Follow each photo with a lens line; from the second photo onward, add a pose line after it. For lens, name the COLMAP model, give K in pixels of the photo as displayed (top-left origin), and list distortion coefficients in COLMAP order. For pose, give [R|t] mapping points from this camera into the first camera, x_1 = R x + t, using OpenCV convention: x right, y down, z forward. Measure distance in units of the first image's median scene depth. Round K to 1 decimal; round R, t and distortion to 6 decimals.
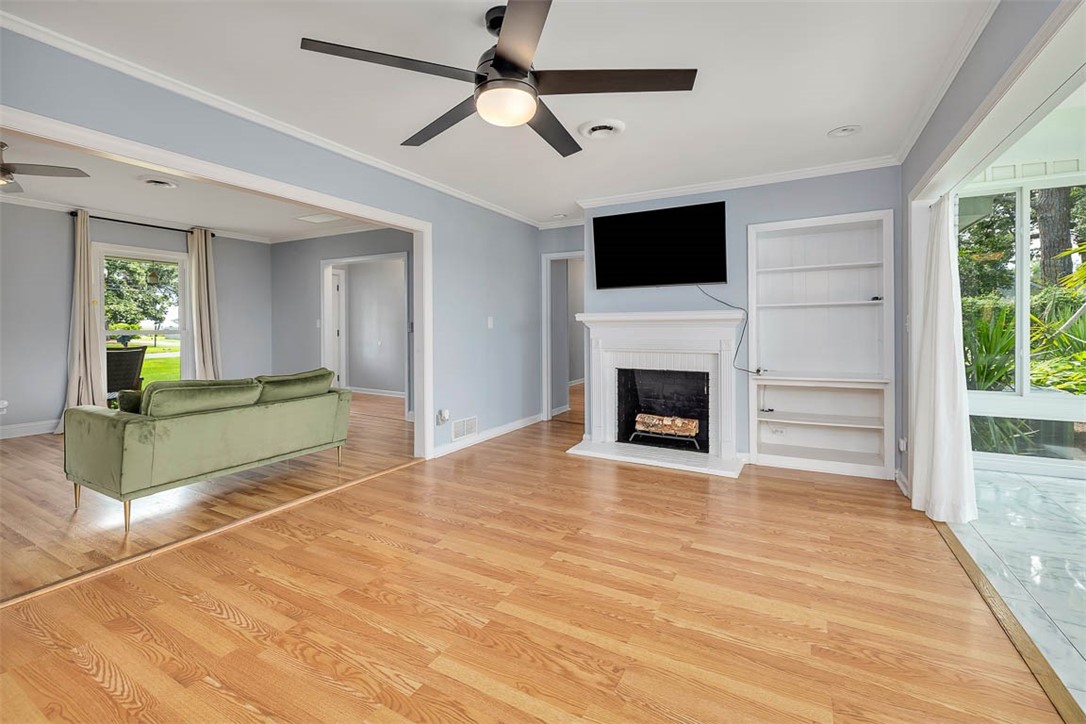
lens RADIAL K [[473.8, 0, 552.1], [0, 473.8, 330.4], [0, 0, 1]] dist [-0.001345, 0.000822]
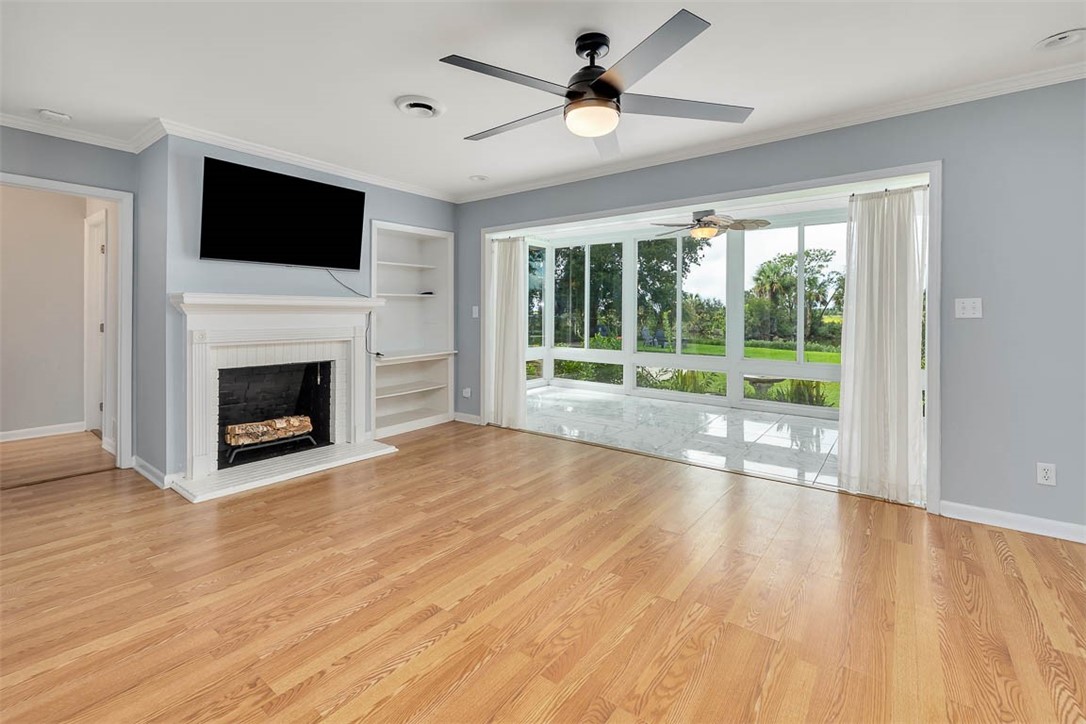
lens RADIAL K [[473.8, 0, 538.9], [0, 473.8, 315.2], [0, 0, 1]] dist [-0.001345, 0.000822]
pose [[0.159314, -0.003611, 0.987221, -0.834135], [0.003593, 0.999989, 0.003078, -0.008027], [-0.987221, 0.003057, 0.159325, 0.642216]]
